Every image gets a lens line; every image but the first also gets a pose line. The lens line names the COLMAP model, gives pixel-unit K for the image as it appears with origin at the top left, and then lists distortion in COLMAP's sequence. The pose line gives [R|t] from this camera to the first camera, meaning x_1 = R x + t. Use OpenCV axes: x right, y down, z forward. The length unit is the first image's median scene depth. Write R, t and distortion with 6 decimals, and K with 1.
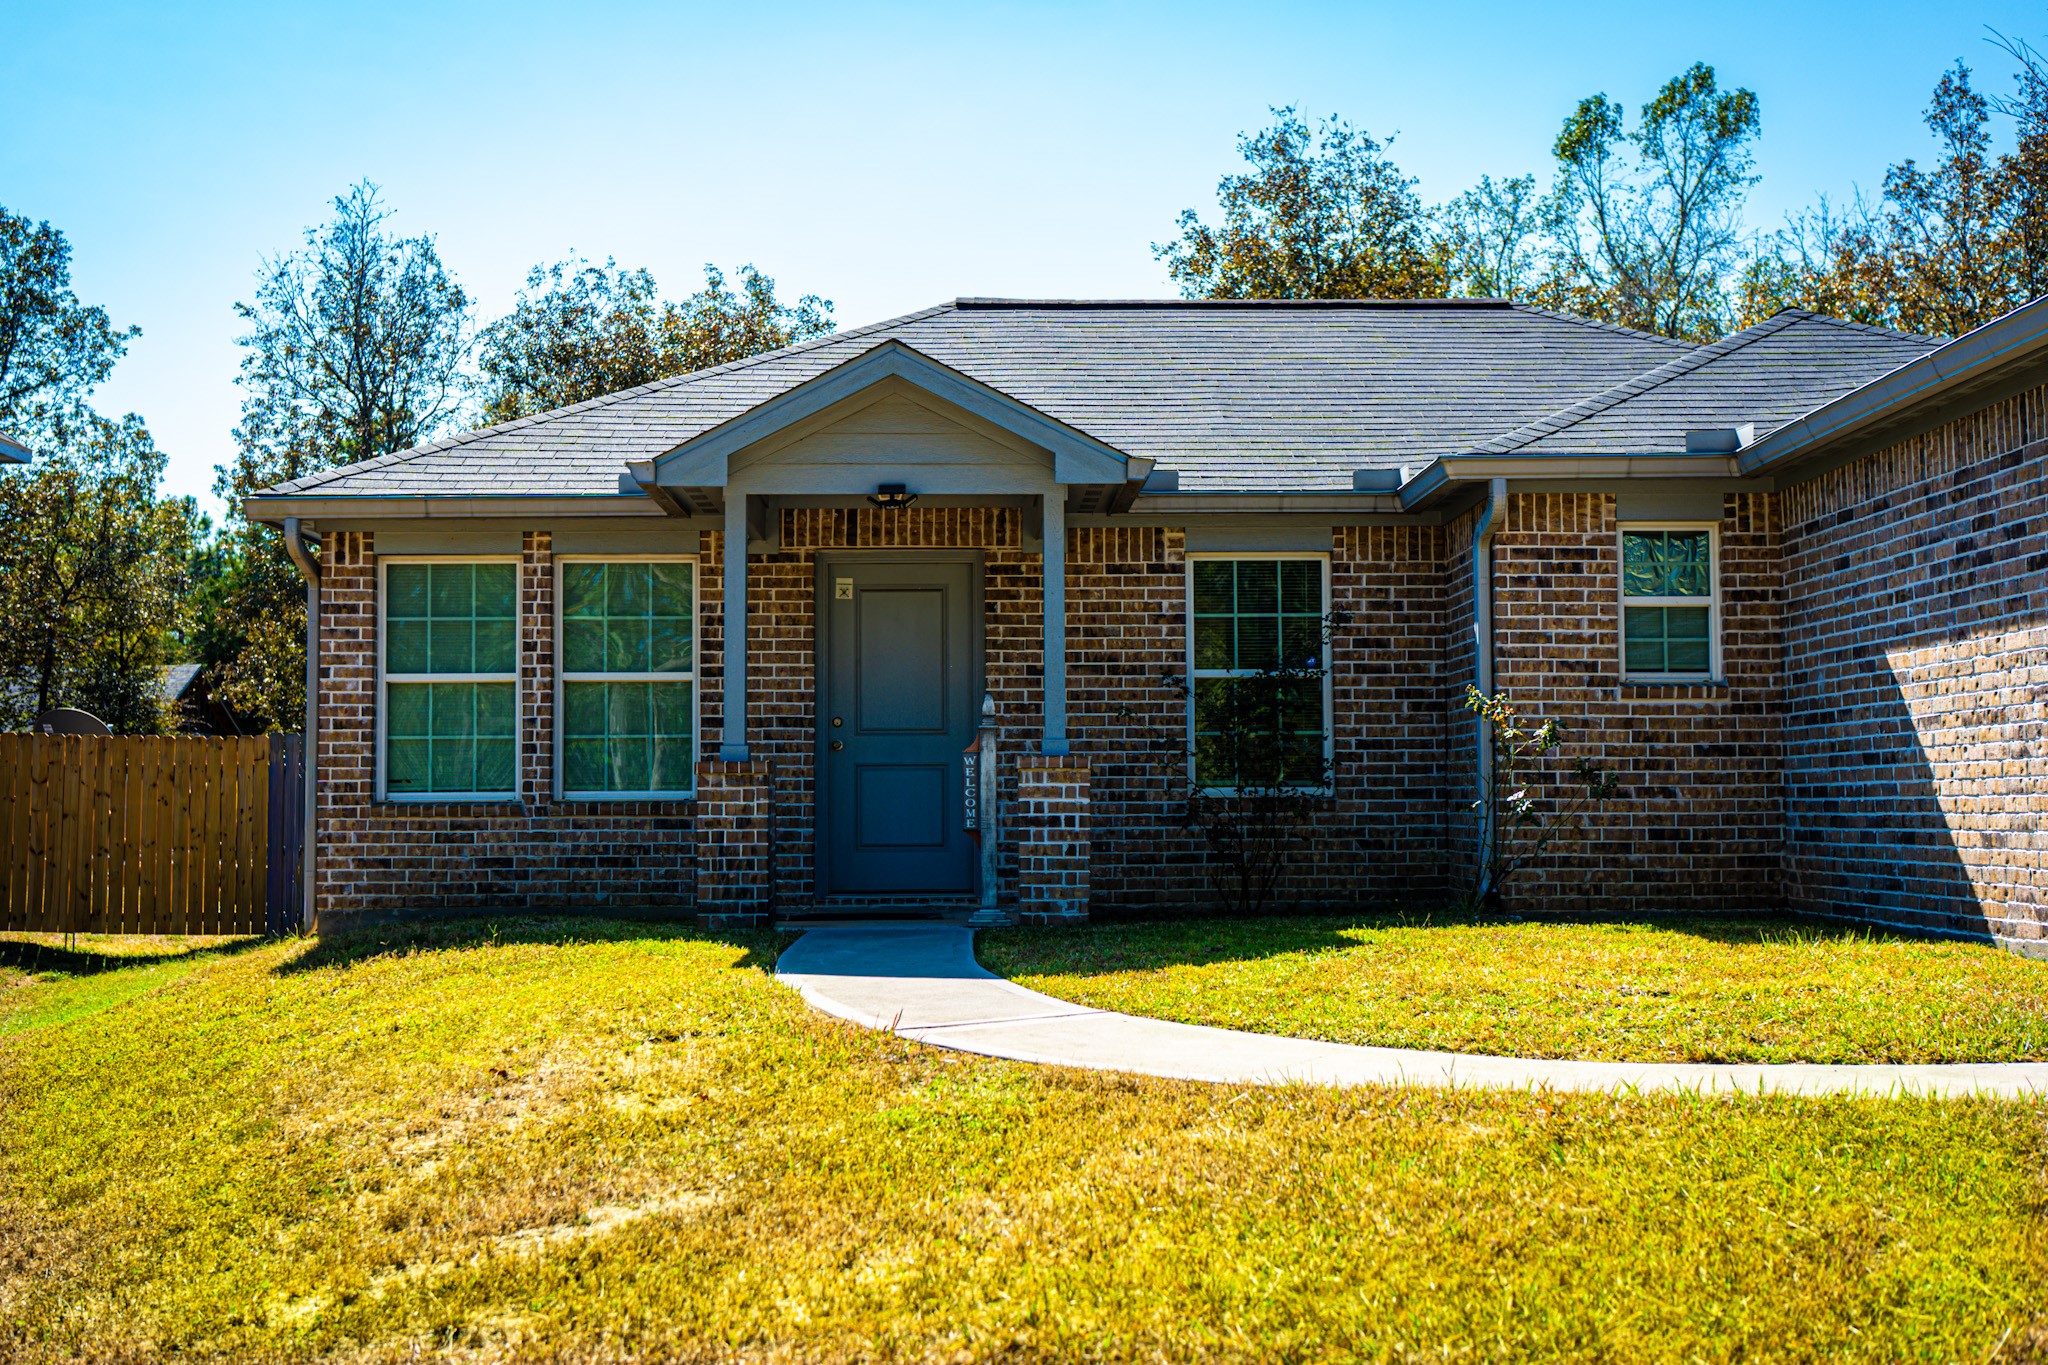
lens RADIAL K [[2333.4, 0, 1023.6], [0, 2333.4, 689.6], [0, 0, 1]] dist [-0.006519, 0.000000]
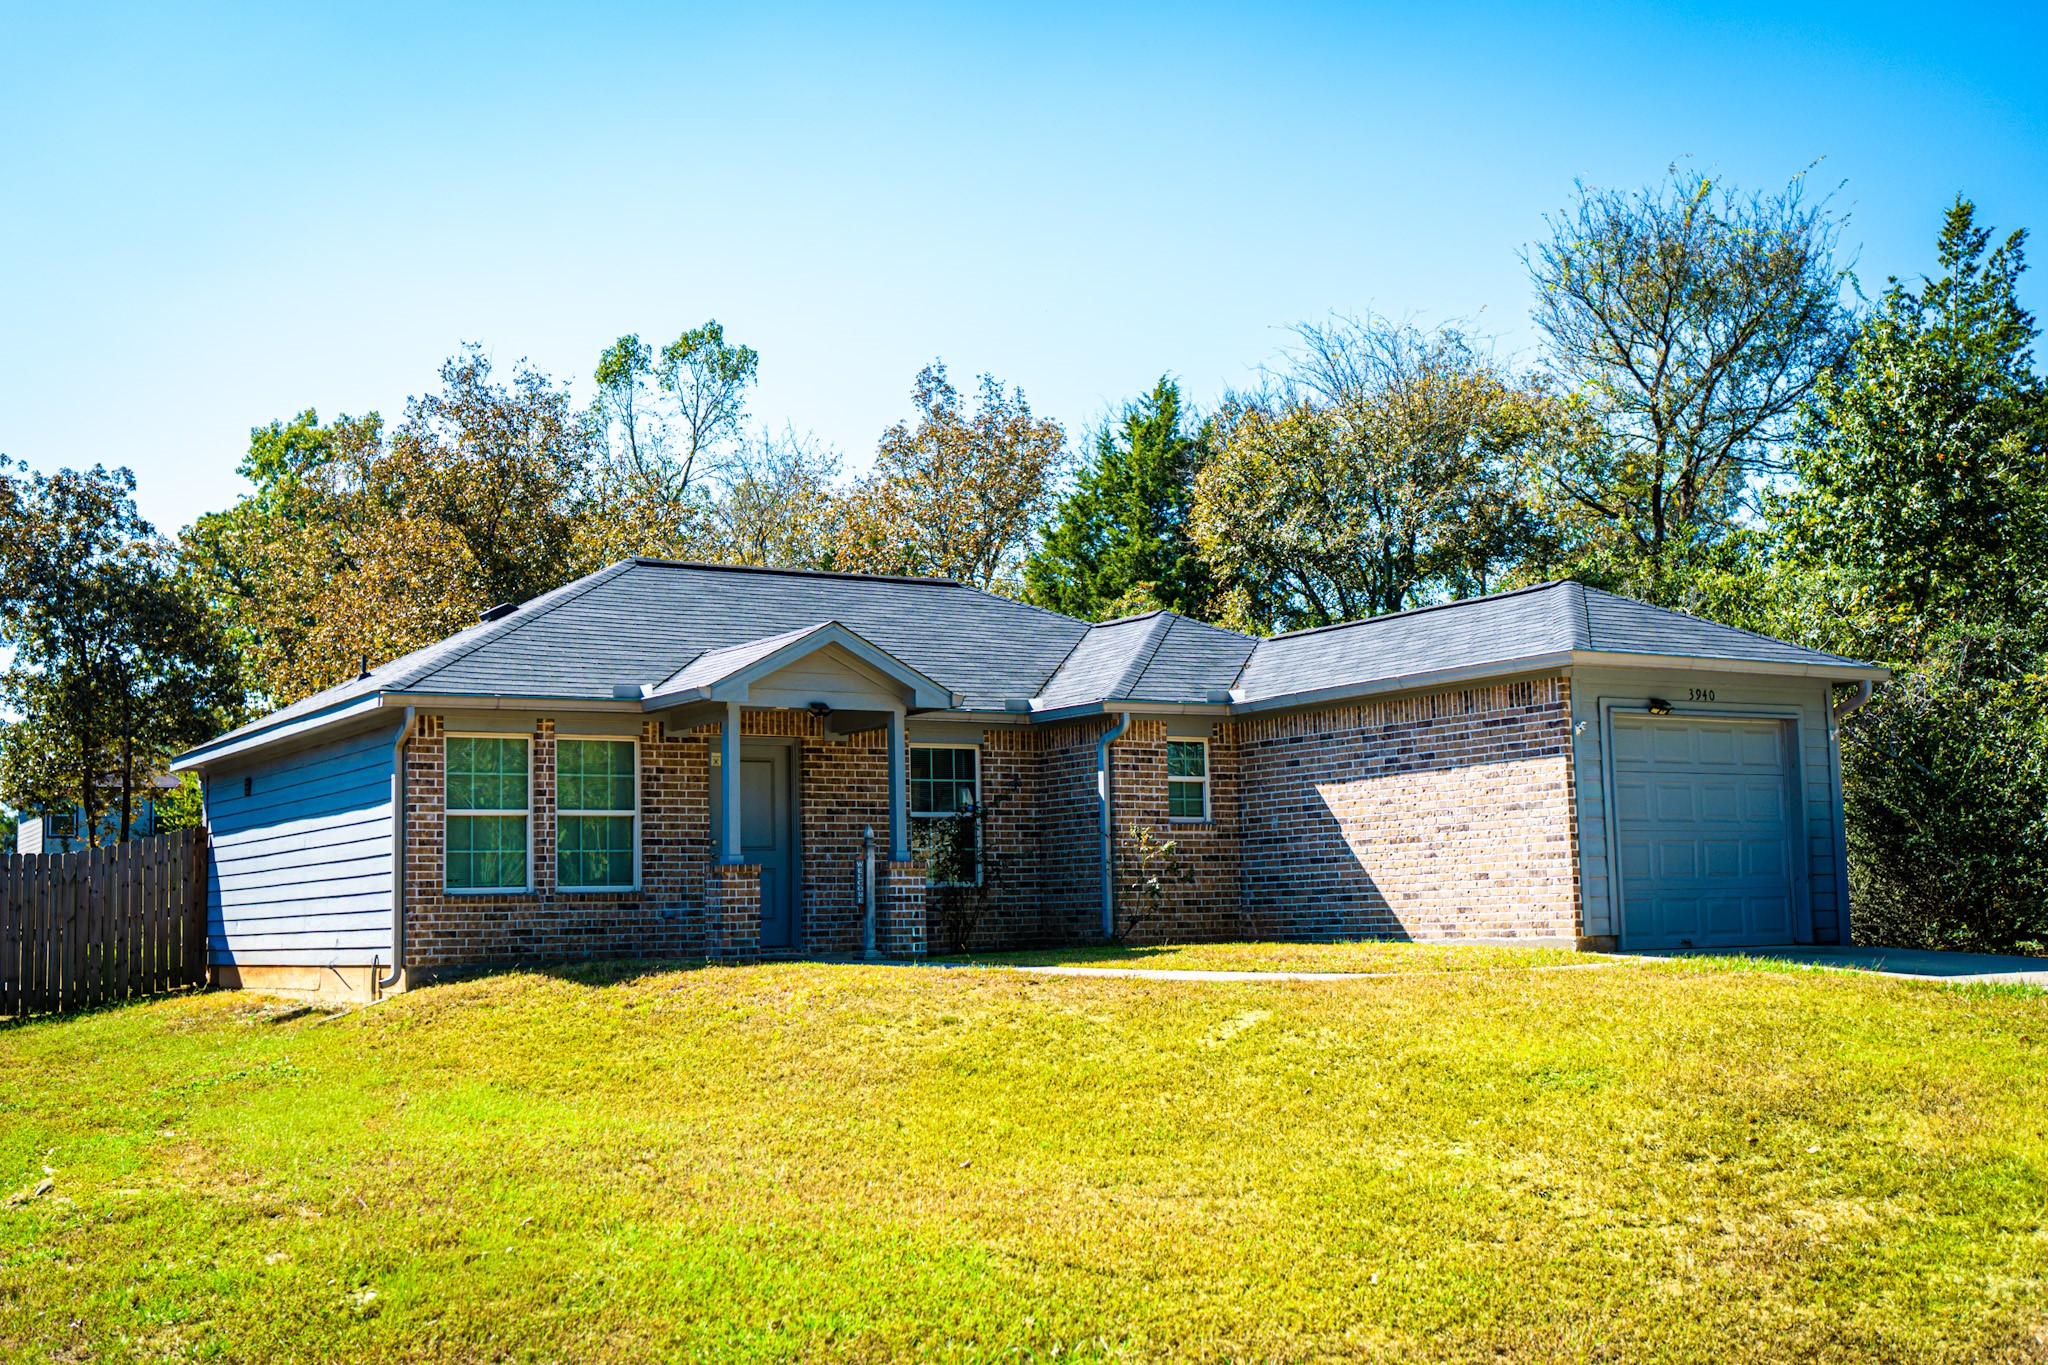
lens RADIAL K [[2333.4, 0, 1023.2], [0, 2333.4, 678.6], [0, 0, 1]] dist [-0.006519, 0.000000]
pose [[0.853718, 0.039796, 0.519213, -0.751415], [-0.007359, 0.997898, -0.064387, 0.003308], [-0.520684, 0.051147, 0.852216, -0.498590]]
